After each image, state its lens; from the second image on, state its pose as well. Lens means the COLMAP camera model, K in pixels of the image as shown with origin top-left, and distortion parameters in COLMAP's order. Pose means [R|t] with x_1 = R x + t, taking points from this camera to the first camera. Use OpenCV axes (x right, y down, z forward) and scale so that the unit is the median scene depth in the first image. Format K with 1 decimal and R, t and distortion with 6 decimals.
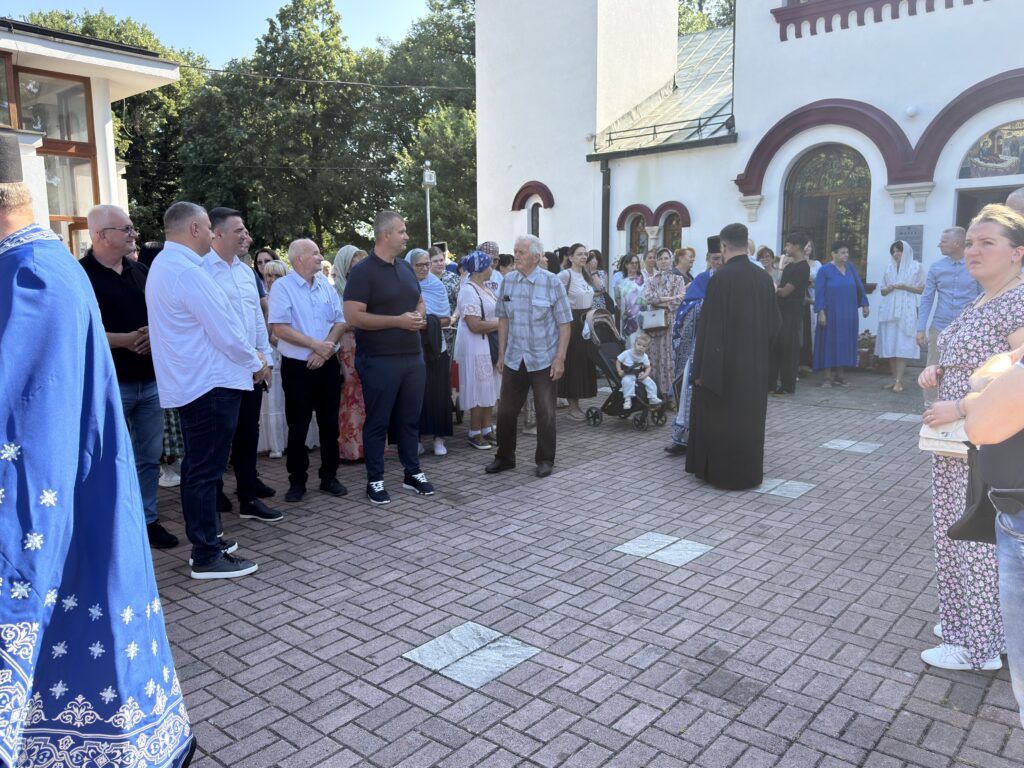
lens RADIAL K [[801.2, 0, 500.4], [0, 801.2, 398.8], [0, 0, 1]] dist [0.052778, -0.074066]
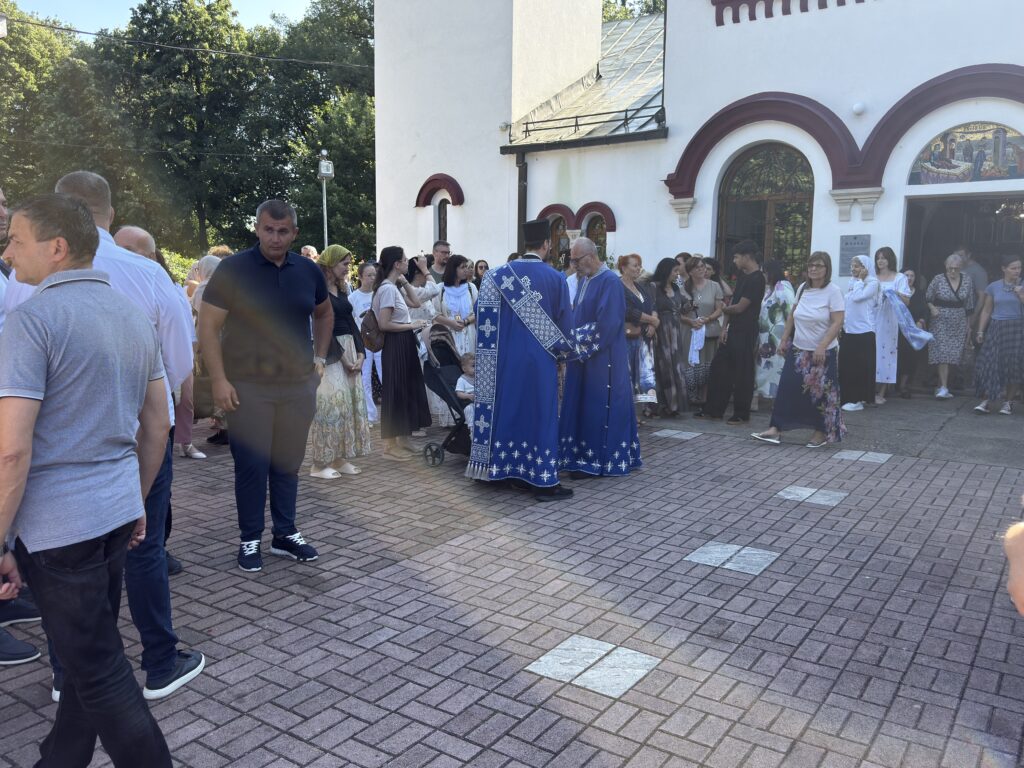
lens RADIAL K [[858.4, 0, 514.8], [0, 858.4, 393.5], [0, 0, 1]] dist [0.059383, -0.080877]
pose [[0.992843, 0.005211, 0.119312, 0.016425], [-0.002435, 0.999723, -0.023404, -0.016031], [-0.119401, 0.022946, 0.992581, 0.099151]]
